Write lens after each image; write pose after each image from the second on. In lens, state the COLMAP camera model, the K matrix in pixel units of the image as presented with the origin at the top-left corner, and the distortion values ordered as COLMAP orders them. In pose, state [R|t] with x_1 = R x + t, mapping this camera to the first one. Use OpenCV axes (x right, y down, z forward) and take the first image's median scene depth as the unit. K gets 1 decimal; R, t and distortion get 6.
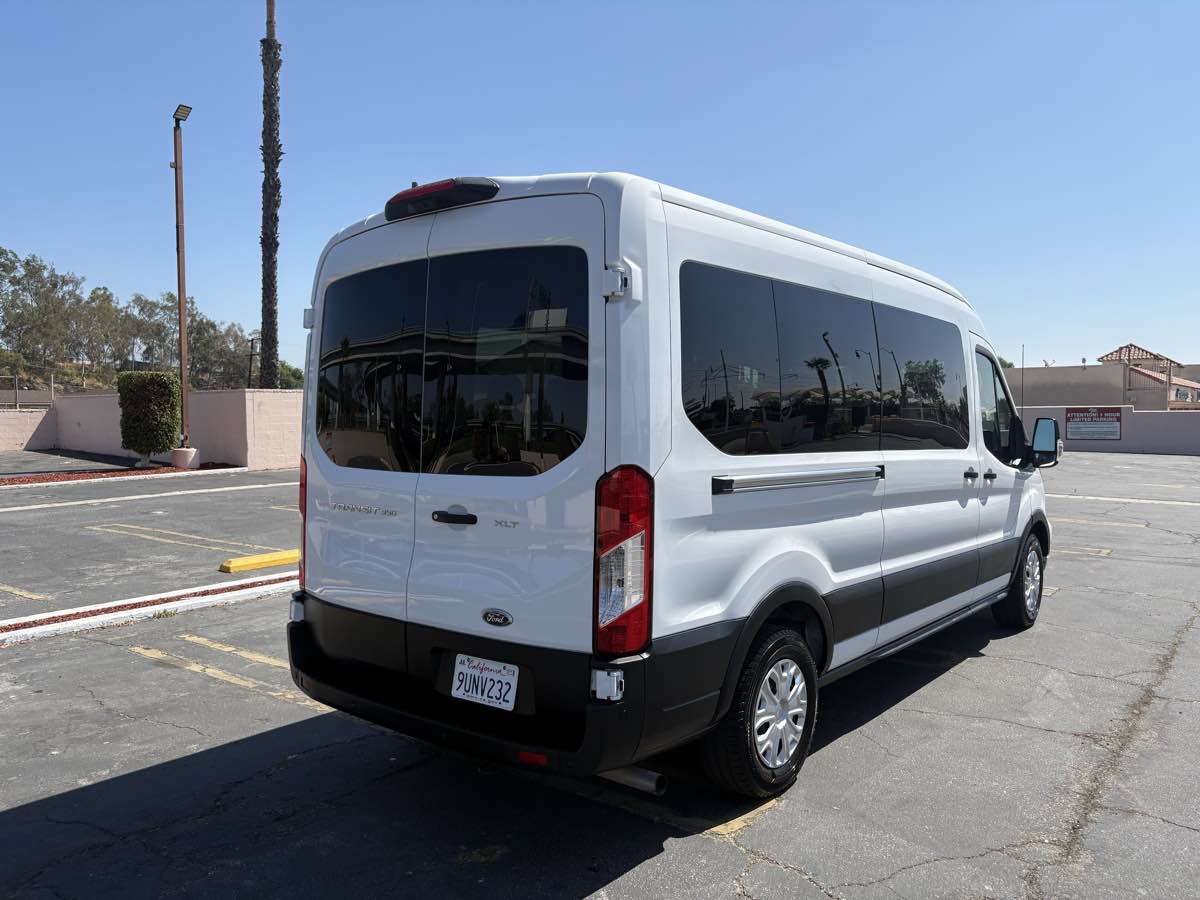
lens RADIAL K [[905.4, 0, 606.1], [0, 905.4, 451.2], [0, 0, 1]] dist [0.034819, -0.035407]
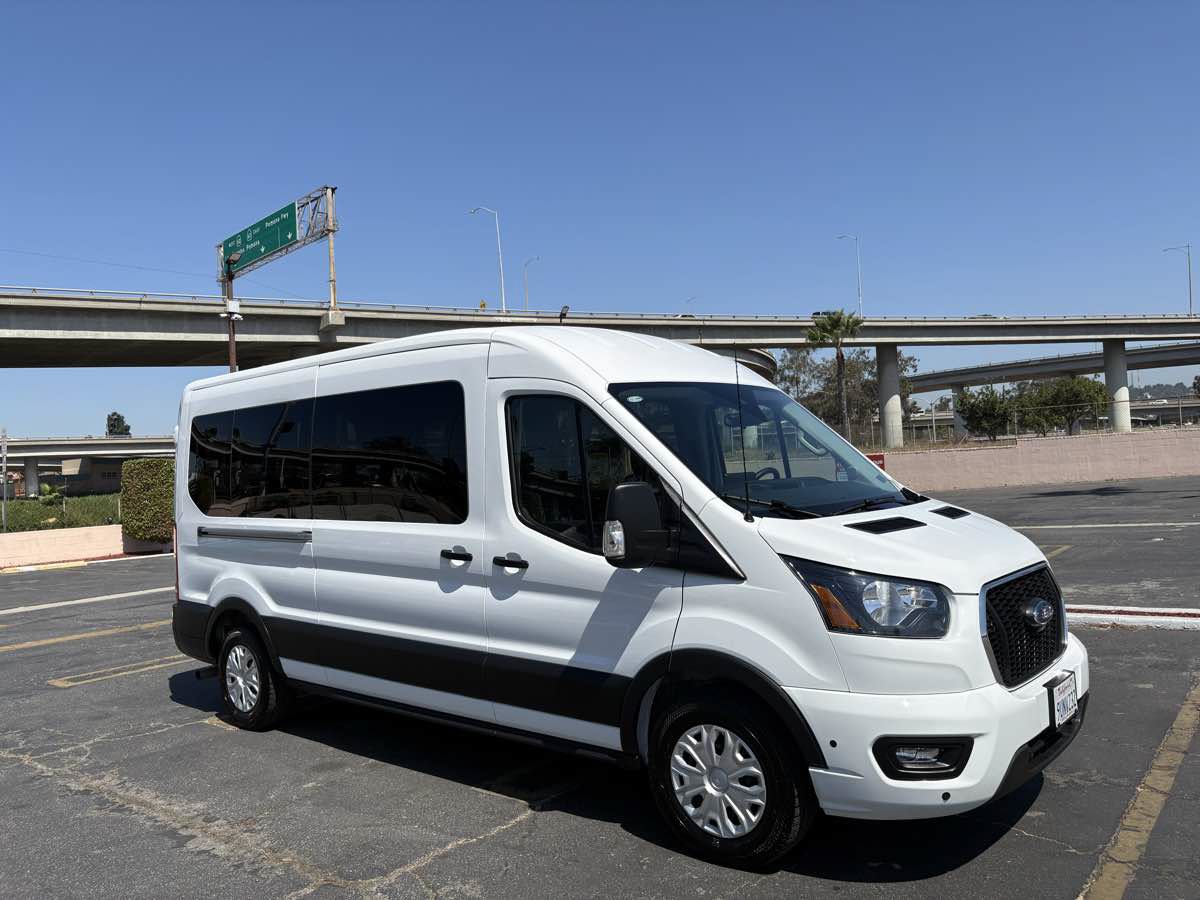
lens RADIAL K [[905.4, 0, 591.3], [0, 905.4, 452.6], [0, 0, 1]] dist [0.034819, -0.035407]
pose [[-0.027443, -0.010225, -0.999571, 0.665910], [0.015994, 0.999815, -0.010667, -0.031361], [0.999495, -0.016279, -0.027275, 0.620696]]
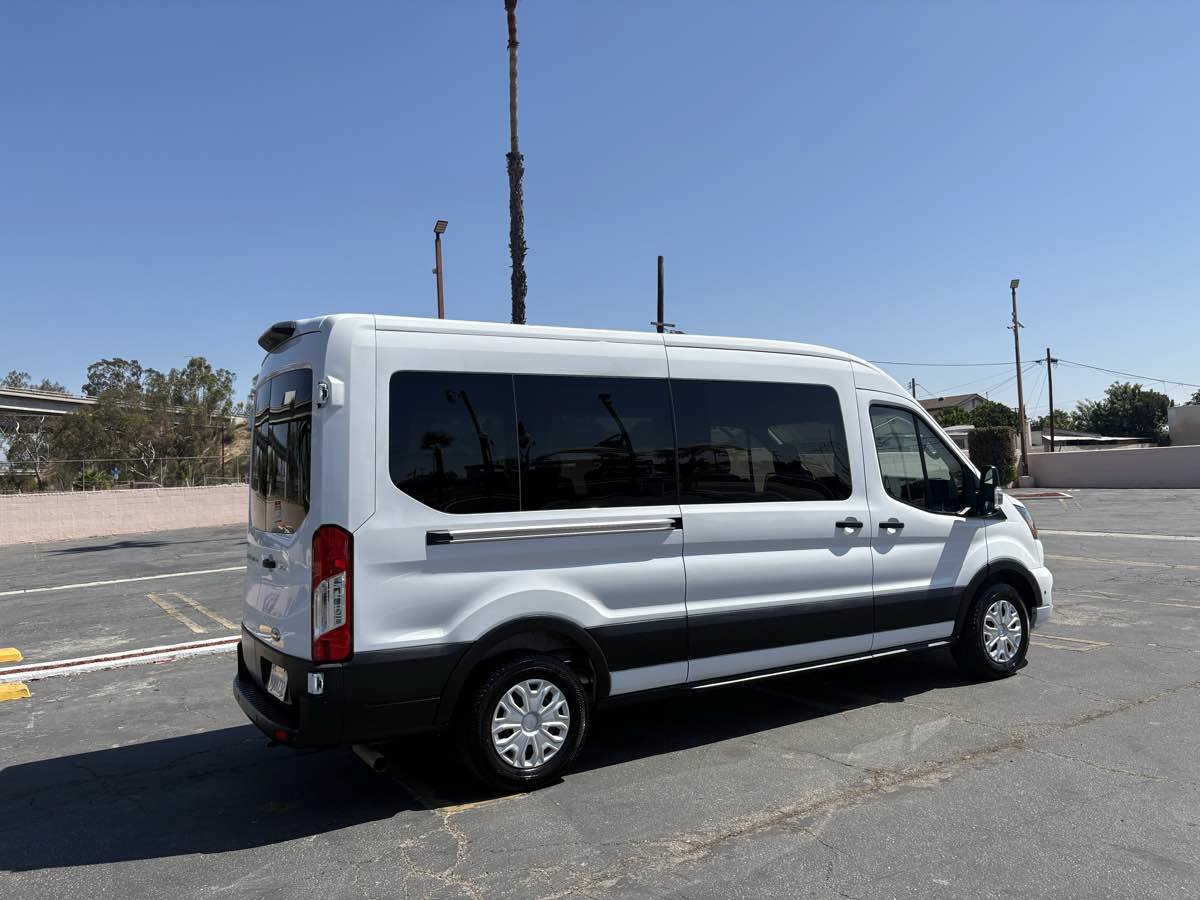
lens RADIAL K [[905.4, 0, 602.9], [0, 905.4, 458.3], [0, 0, 1]] dist [0.034819, -0.035407]
pose [[0.938926, -0.040785, -0.341692, 0.267133], [0.023211, 0.998196, -0.055366, 0.000320], [0.343334, 0.044054, 0.938180, -0.049907]]
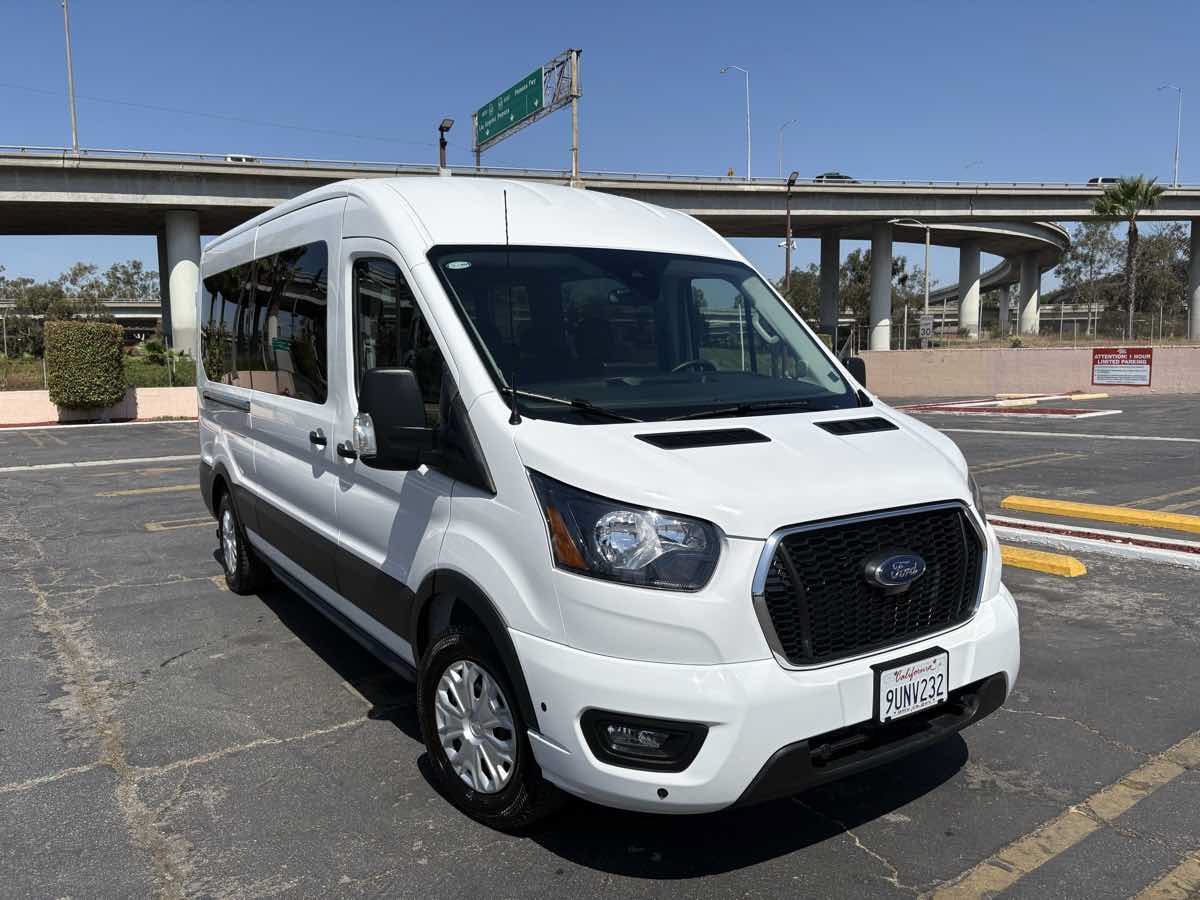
lens RADIAL K [[905.4, 0, 609.8], [0, 905.4, 455.8], [0, 0, 1]] dist [0.034819, -0.035407]
pose [[-0.284731, 0.116499, -0.951502, 0.570469], [-0.023938, 0.991414, 0.128549, -0.034125], [0.958308, 0.059379, -0.279498, 0.781883]]
